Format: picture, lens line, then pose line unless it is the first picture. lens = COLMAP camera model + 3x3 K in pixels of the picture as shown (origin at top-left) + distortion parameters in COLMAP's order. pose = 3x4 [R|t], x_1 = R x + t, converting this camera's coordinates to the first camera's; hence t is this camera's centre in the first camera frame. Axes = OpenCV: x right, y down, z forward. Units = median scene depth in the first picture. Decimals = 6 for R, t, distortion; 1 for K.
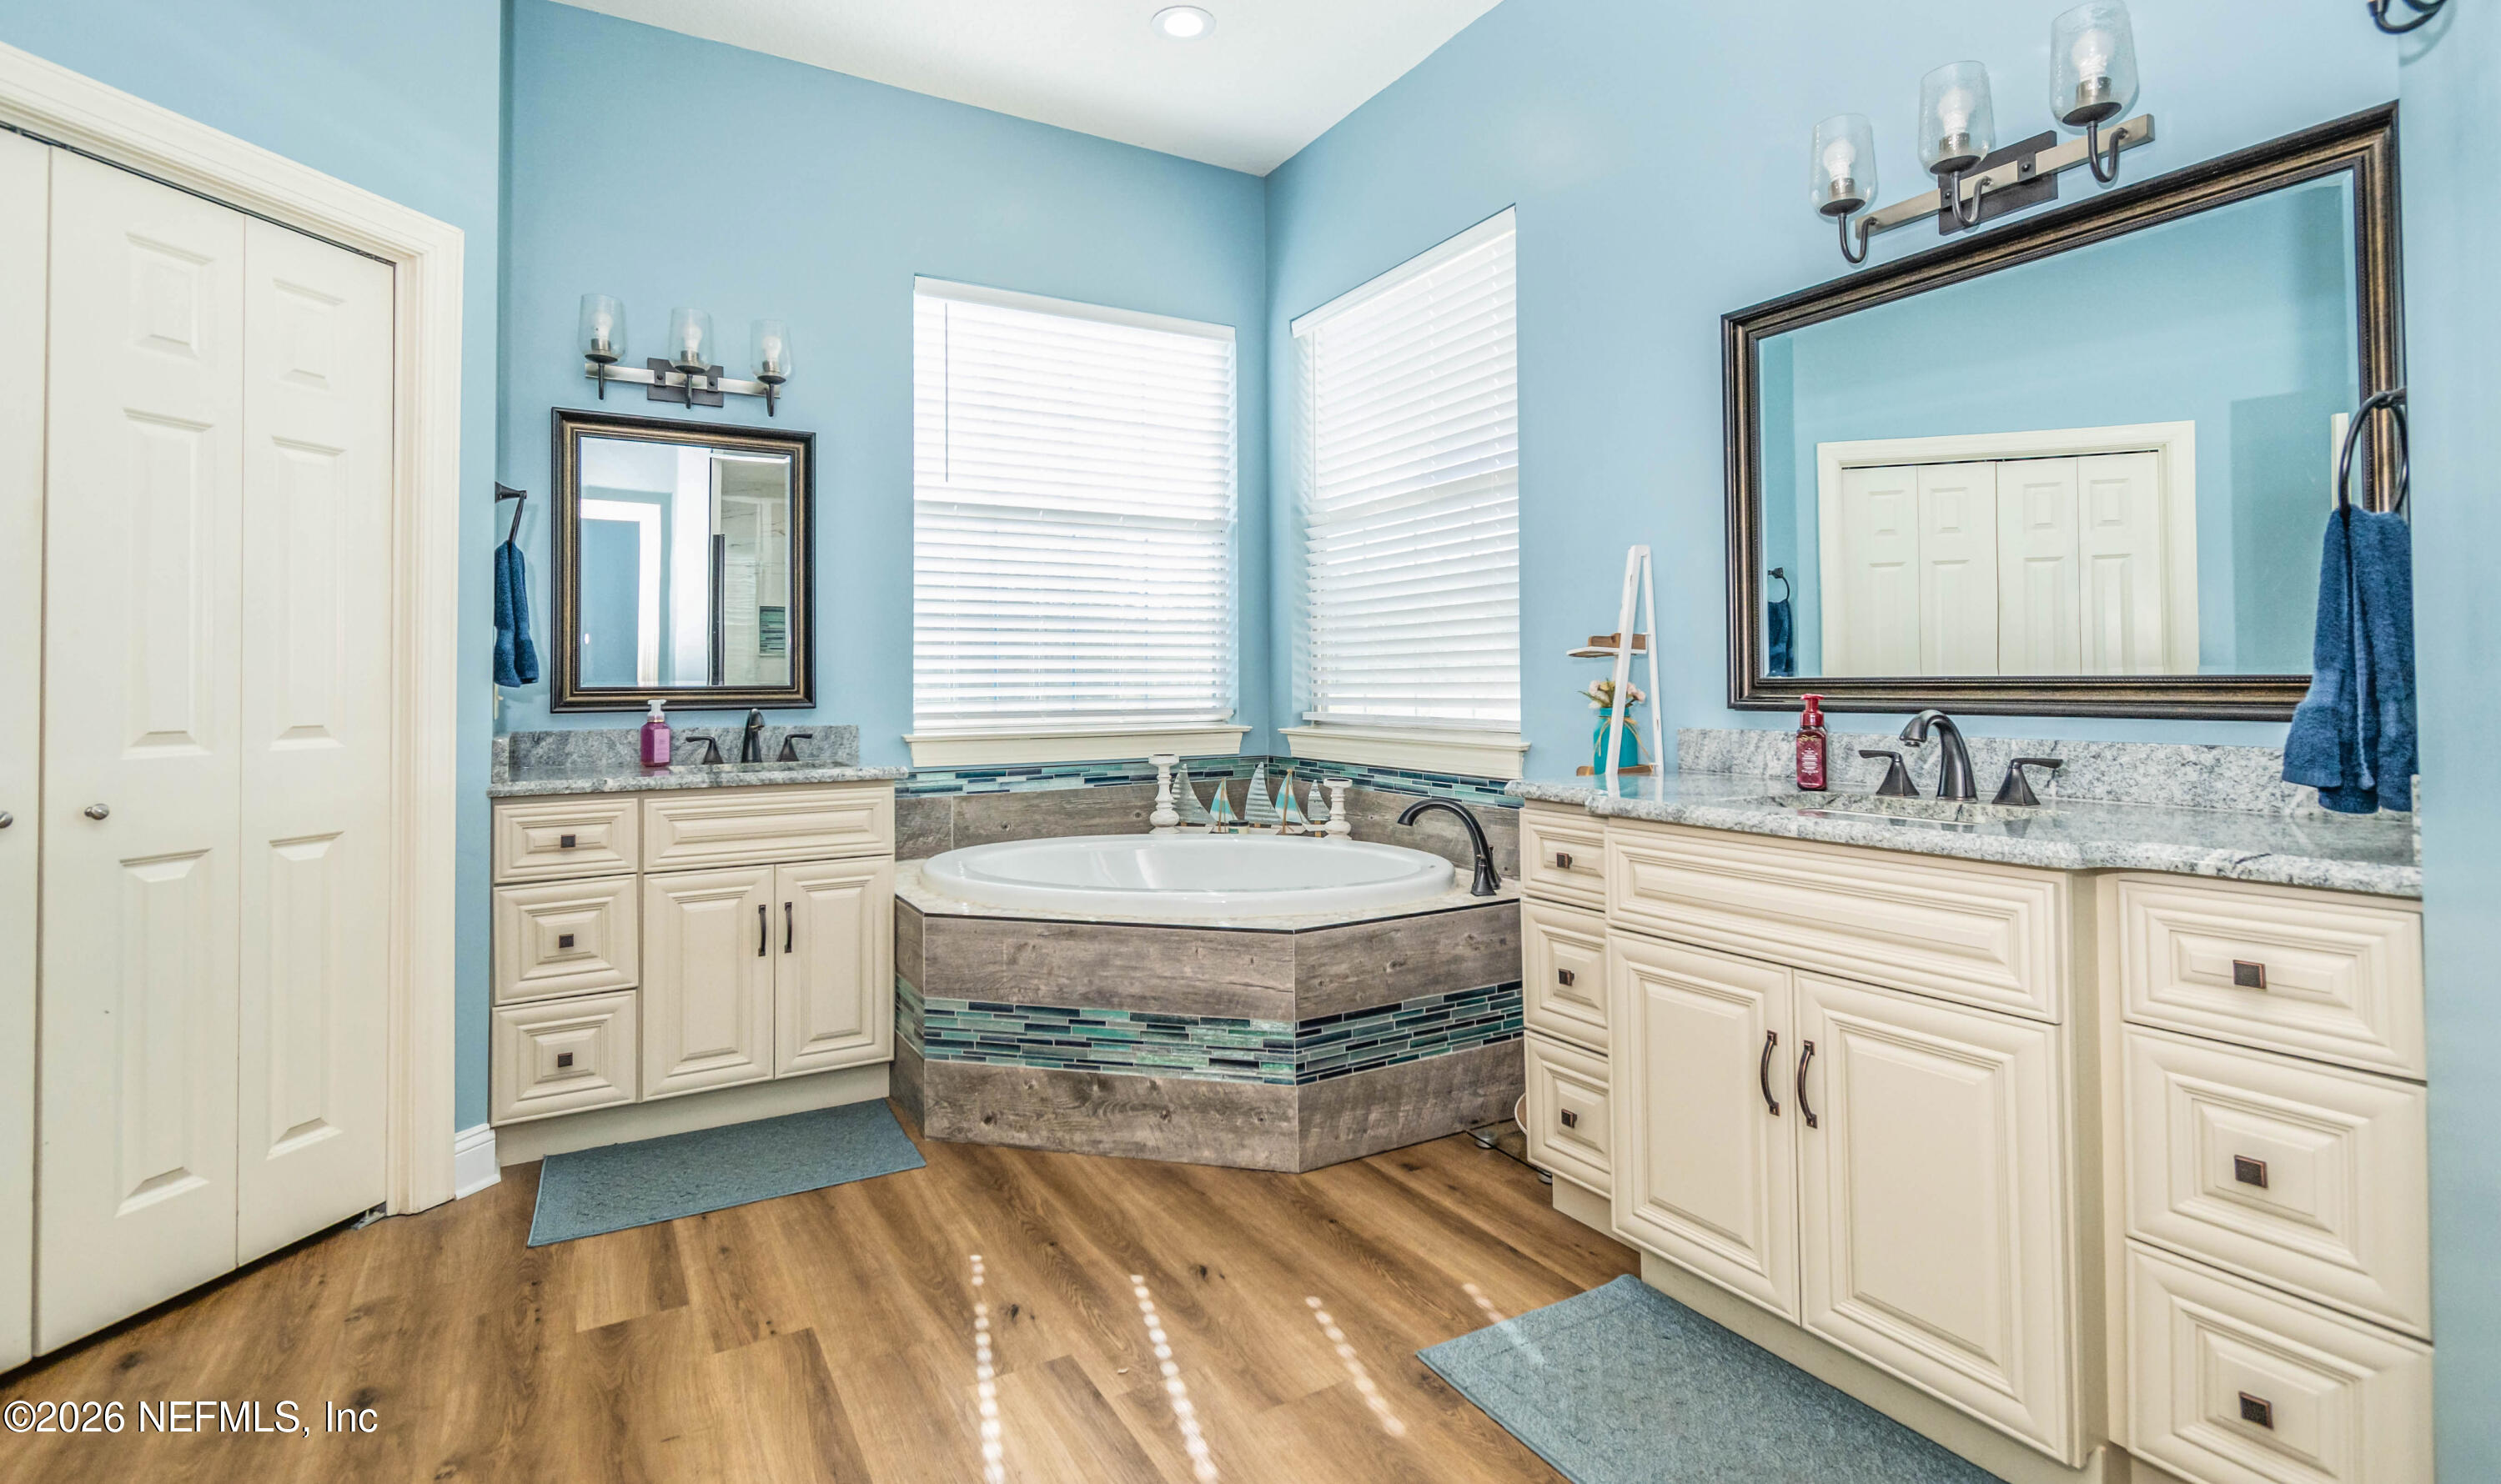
lens RADIAL K [[1169.3, 0, 1253.3], [0, 1169.3, 668.9], [0, 0, 1]] dist [0.000605, 0.000015]
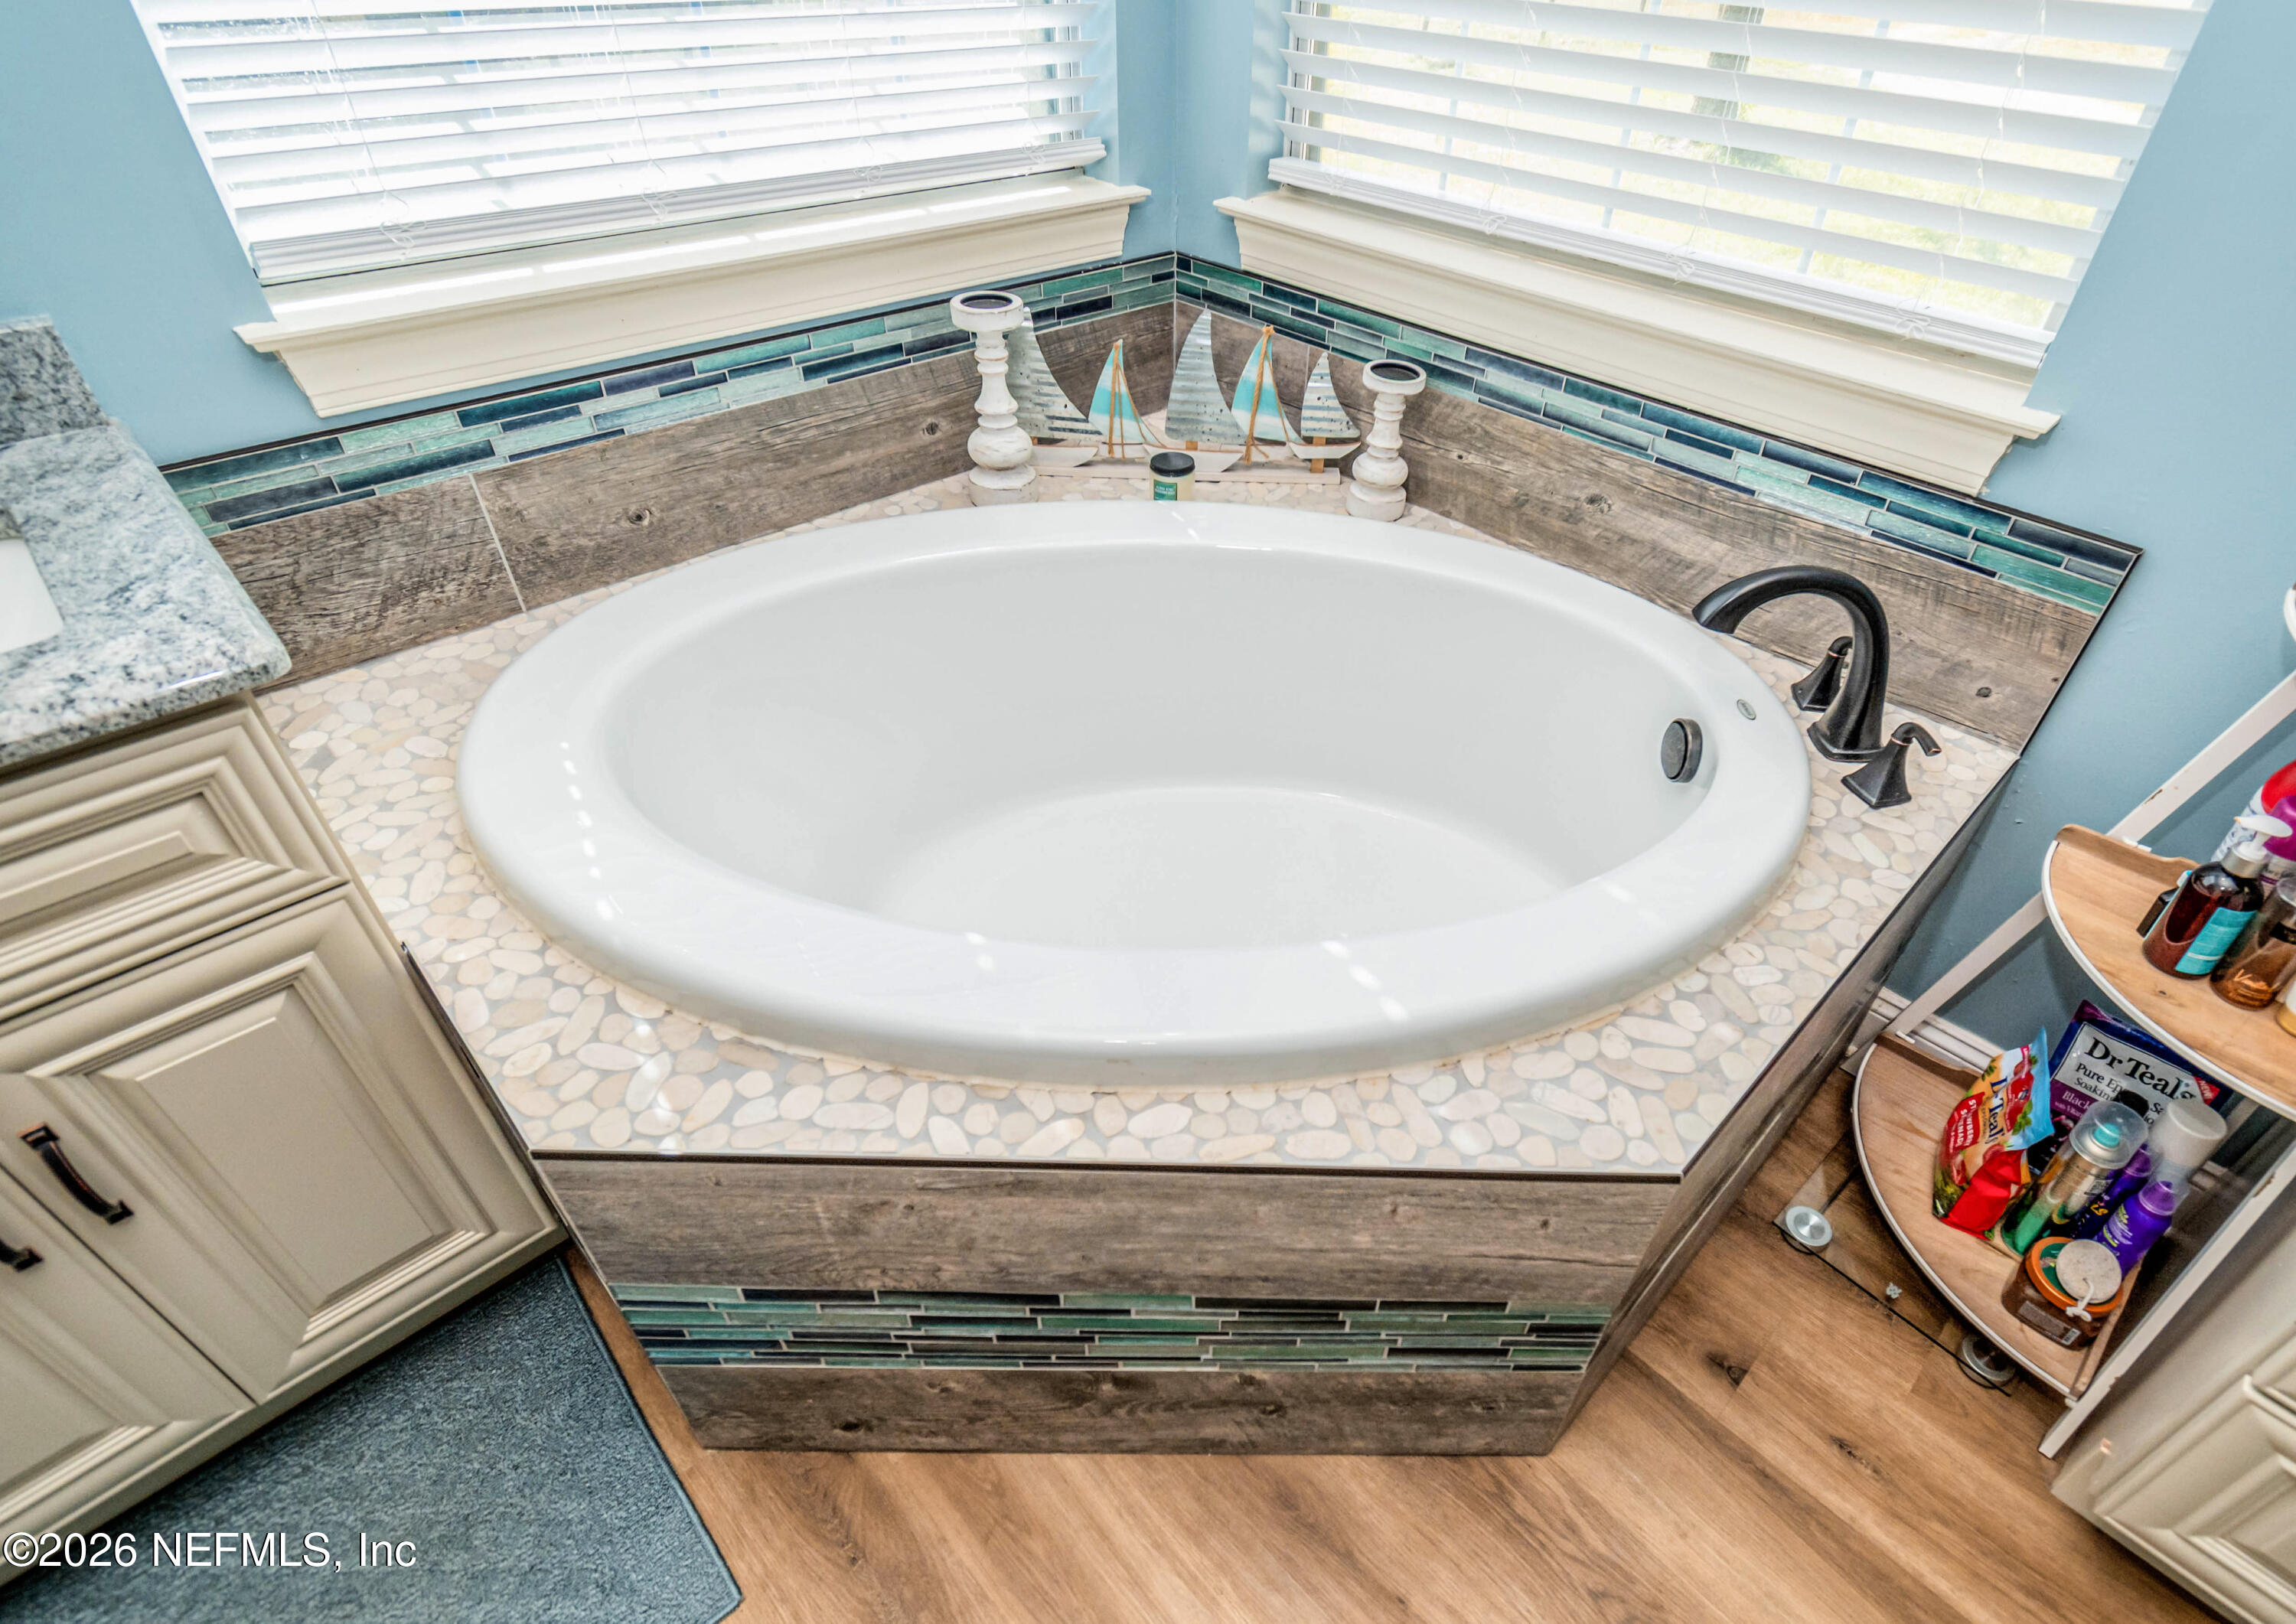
lens RADIAL K [[1153.8, 0, 1228.0], [0, 1153.8, 820.6], [0, 0, 1]] dist [0.001992, -0.000189]
pose [[0.966333, -0.129369, 0.222407, -0.115522], [-0.045573, 0.764673, 0.642805, -0.058399], [-0.253228, -0.631299, 0.733033, 0.583252]]
